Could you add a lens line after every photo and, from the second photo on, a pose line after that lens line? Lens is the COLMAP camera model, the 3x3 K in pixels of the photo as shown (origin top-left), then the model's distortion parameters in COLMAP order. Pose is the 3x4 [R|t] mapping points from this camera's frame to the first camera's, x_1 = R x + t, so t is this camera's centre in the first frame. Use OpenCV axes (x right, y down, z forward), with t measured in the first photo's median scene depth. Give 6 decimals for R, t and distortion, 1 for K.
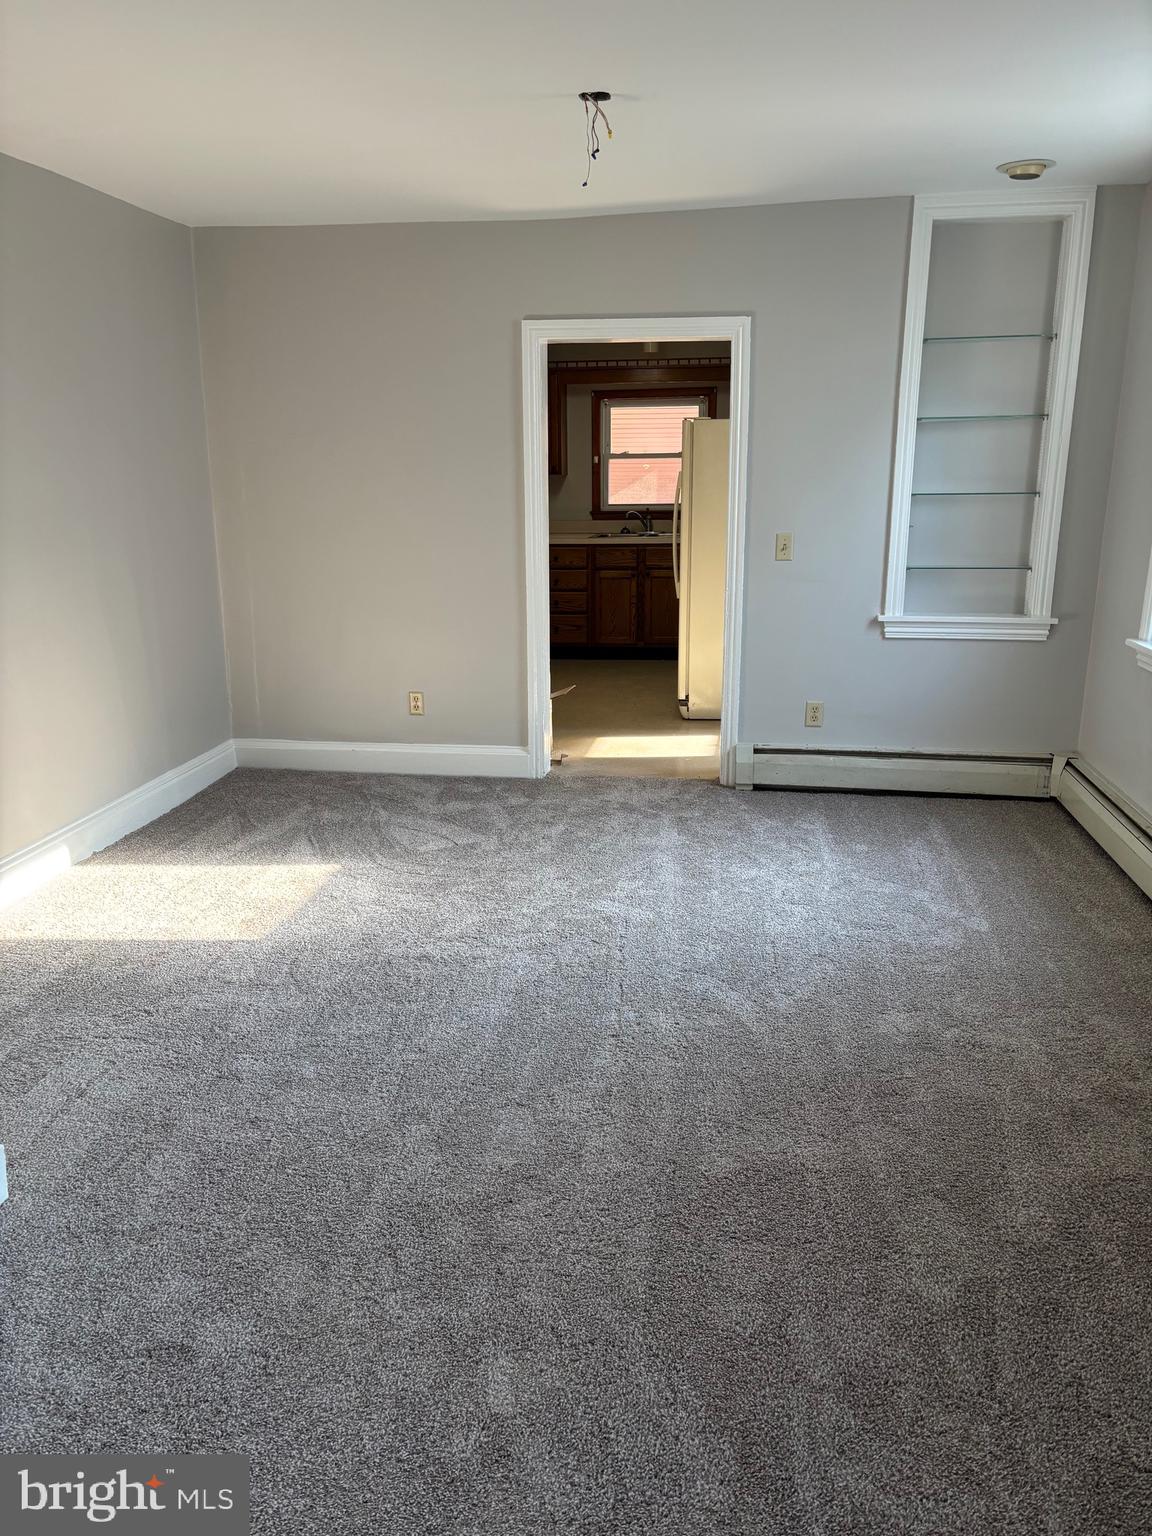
lens RADIAL K [[1139.7, 0, 575.7], [0, 1139.7, 773.6], [0, 0, 1]] dist [0.001416, -0.001748]
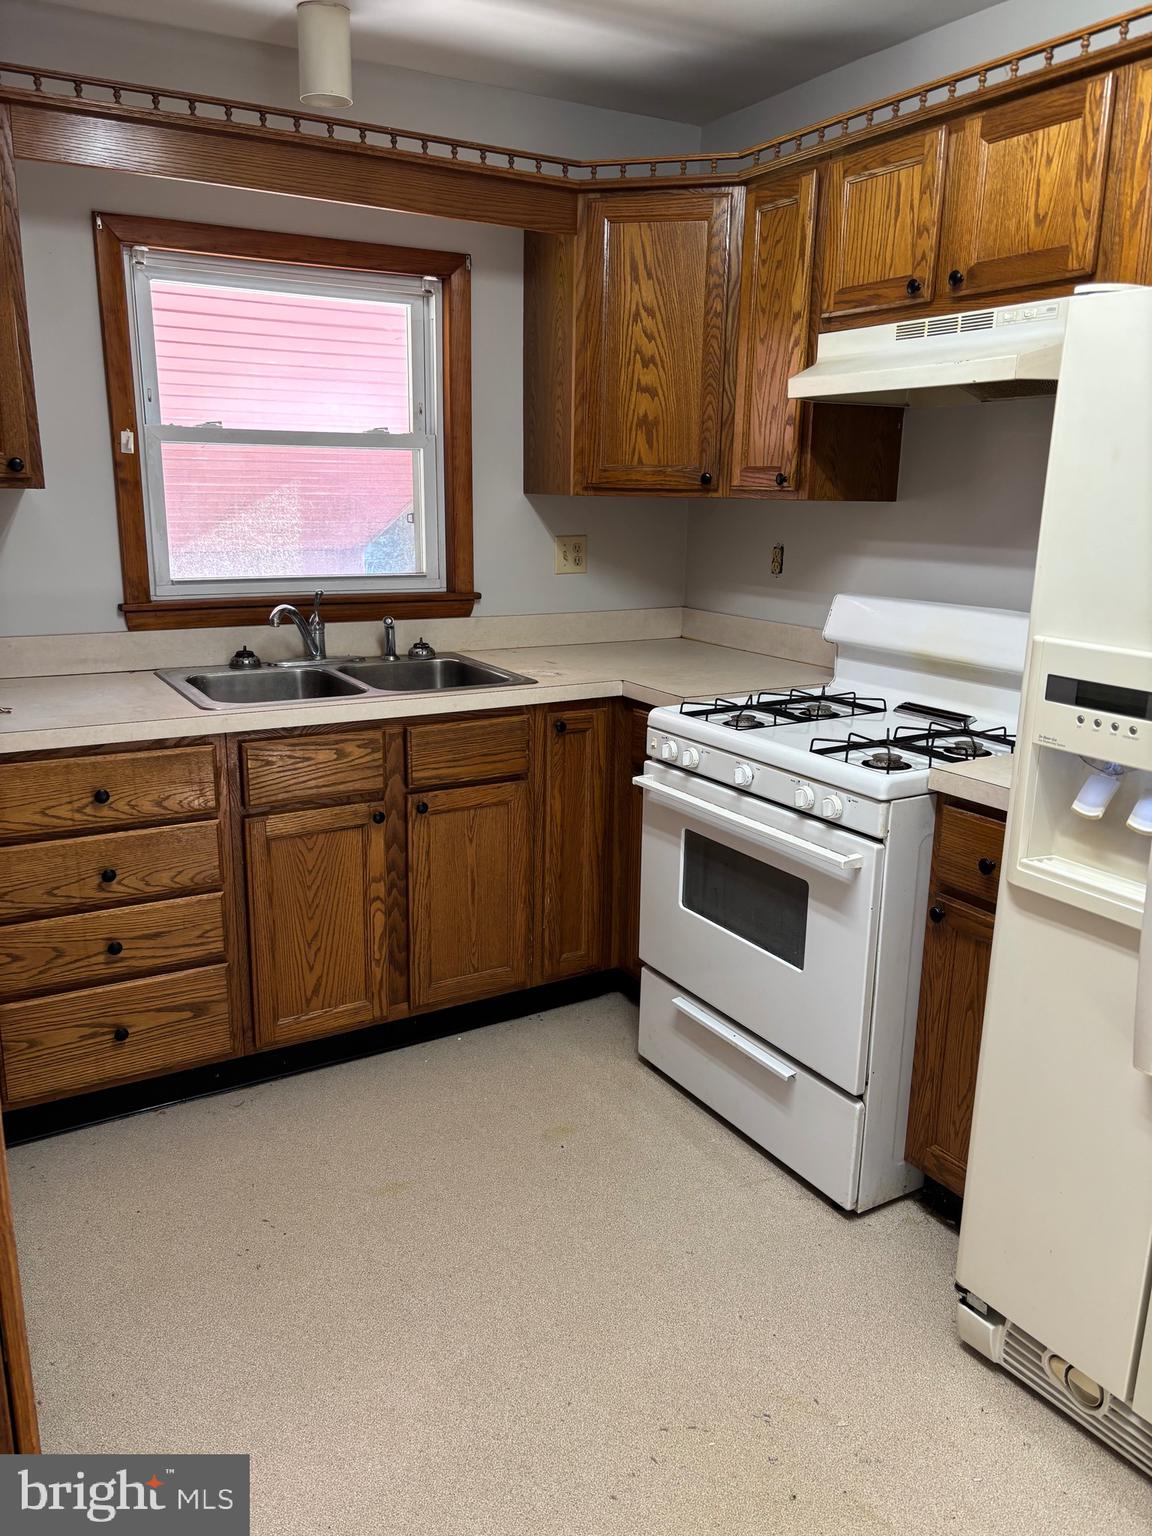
lens RADIAL K [[1139.7, 0, 580.9], [0, 1139.7, 758.9], [0, 0, 1]] dist [0.001416, -0.001748]
pose [[0.774769, -0.135906, 0.617464, -0.091711], [0.145605, 0.988726, 0.034923, -0.183240], [-0.615249, 0.062849, 0.785823, 0.686244]]
